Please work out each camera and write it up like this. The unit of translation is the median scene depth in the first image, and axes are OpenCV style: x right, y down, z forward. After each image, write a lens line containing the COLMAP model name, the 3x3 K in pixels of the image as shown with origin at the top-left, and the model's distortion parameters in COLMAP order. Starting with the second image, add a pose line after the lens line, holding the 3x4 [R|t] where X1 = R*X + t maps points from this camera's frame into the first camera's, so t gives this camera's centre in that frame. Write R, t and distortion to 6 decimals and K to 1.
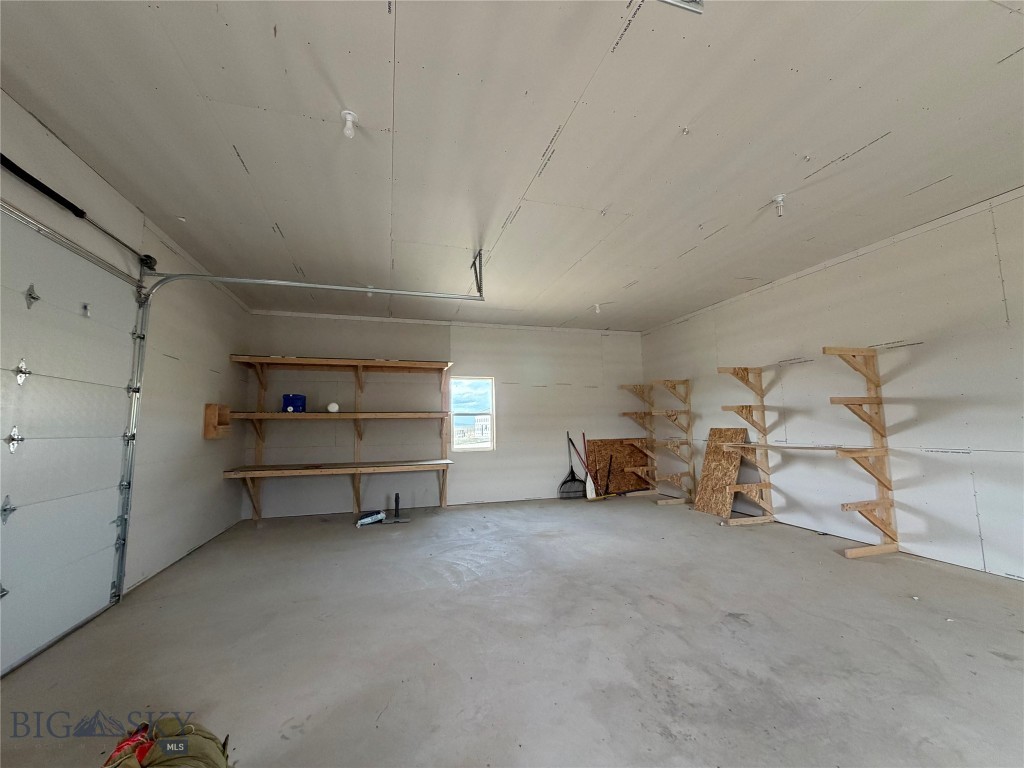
lens RADIAL K [[407.9, 0, 507.4], [0, 407.9, 384.9], [0, 0, 1]] dist [-0.000804, 0.000181]
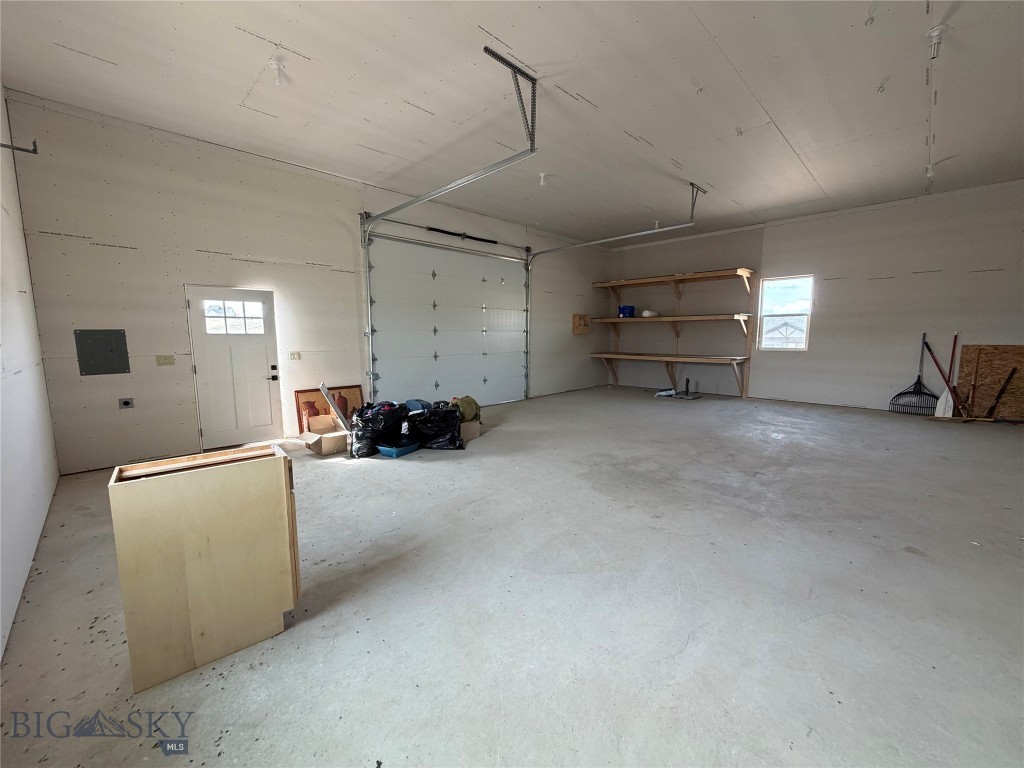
lens RADIAL K [[407.9, 0, 507.4], [0, 407.9, 384.9], [0, 0, 1]] dist [-0.000804, 0.000181]
pose [[0.473767, 0.121283, -0.872259, 0.656247], [0.088390, 0.978921, 0.184123, -0.006404], [0.876203, -0.164330, 0.453060, -0.116616]]
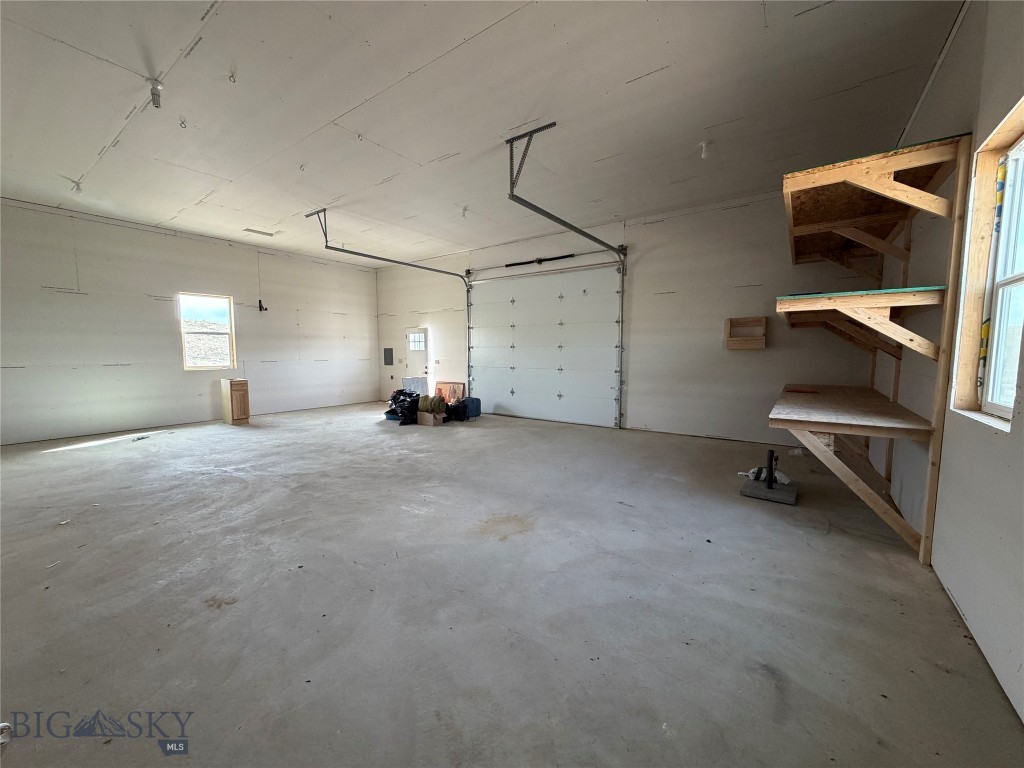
lens RADIAL K [[407.9, 0, 507.4], [0, 407.9, 384.9], [0, 0, 1]] dist [-0.000804, 0.000181]
pose [[-0.791909, 0.069430, -0.606680, 0.405767], [0.078042, 0.996875, 0.012215, 0.148288], [0.605632, -0.037674, -0.794852, 1.344512]]
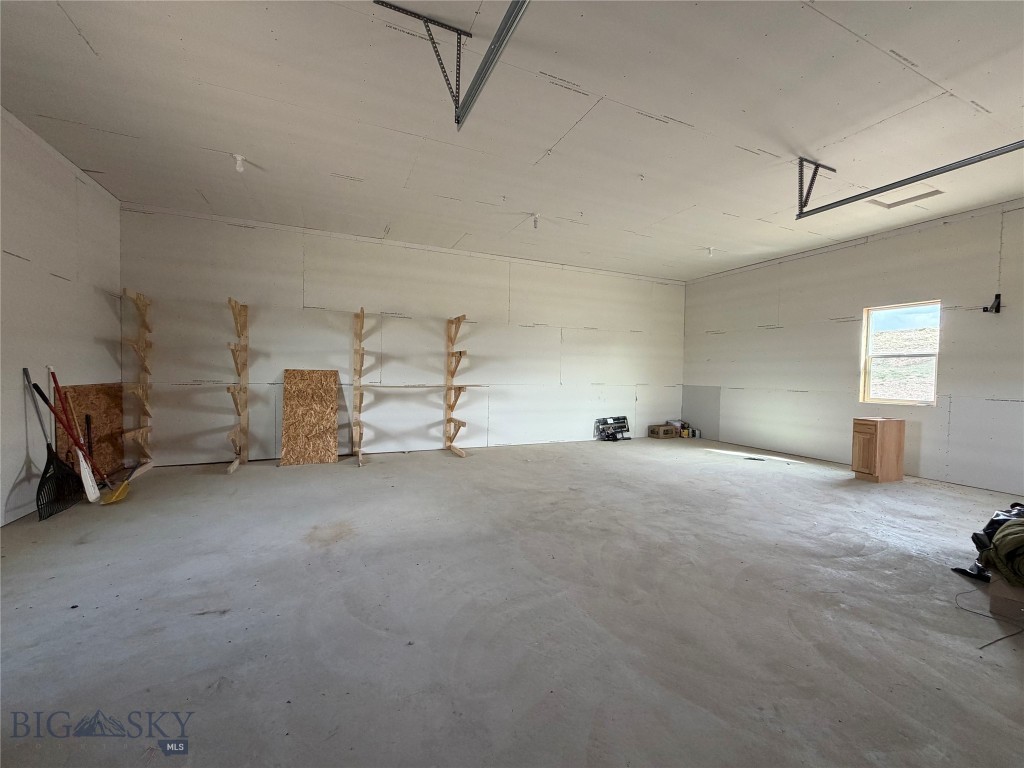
lens RADIAL K [[407.9, 0, 507.4], [0, 407.9, 384.9], [0, 0, 1]] dist [-0.000804, 0.000181]
pose [[-0.129538, -0.012623, 0.991494, -0.491197], [-0.114756, 0.993391, -0.002345, 0.103594], [-0.984912, -0.114084, -0.130130, 0.771724]]
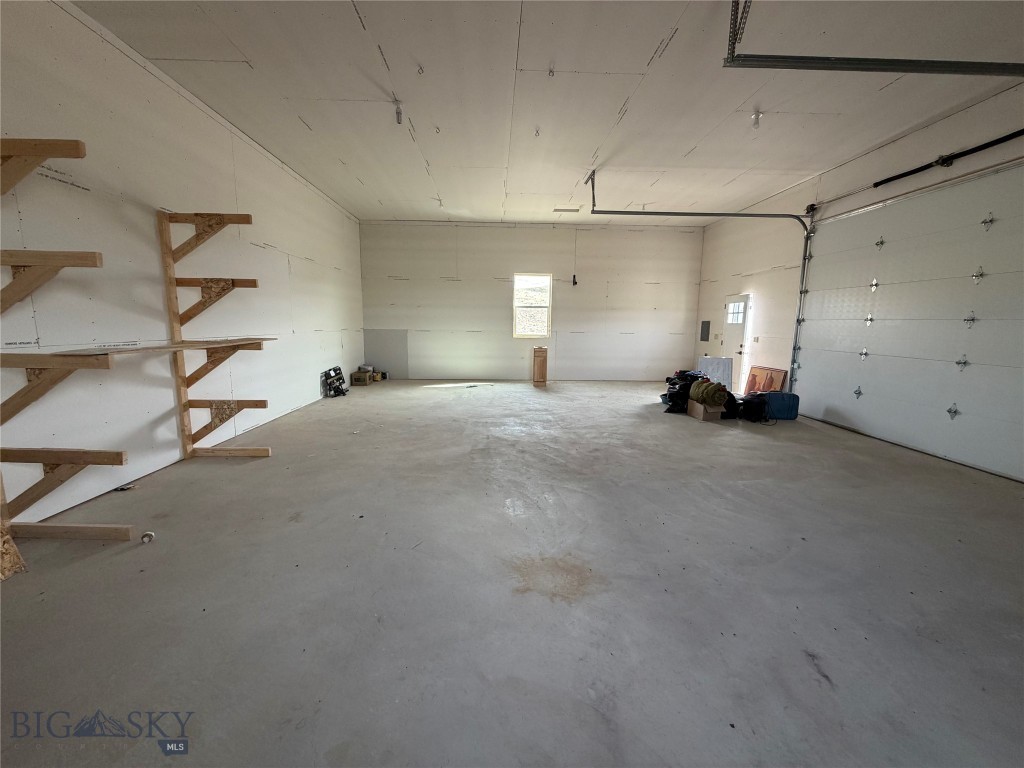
lens RADIAL K [[407.9, 0, 507.4], [0, 407.9, 384.9], [0, 0, 1]] dist [-0.000804, 0.000181]
pose [[-0.968531, -0.032426, 0.246770, 0.056675], [-0.021070, 0.998600, 0.048522, 0.148092], [-0.247998, 0.041795, -0.967858, 1.273868]]
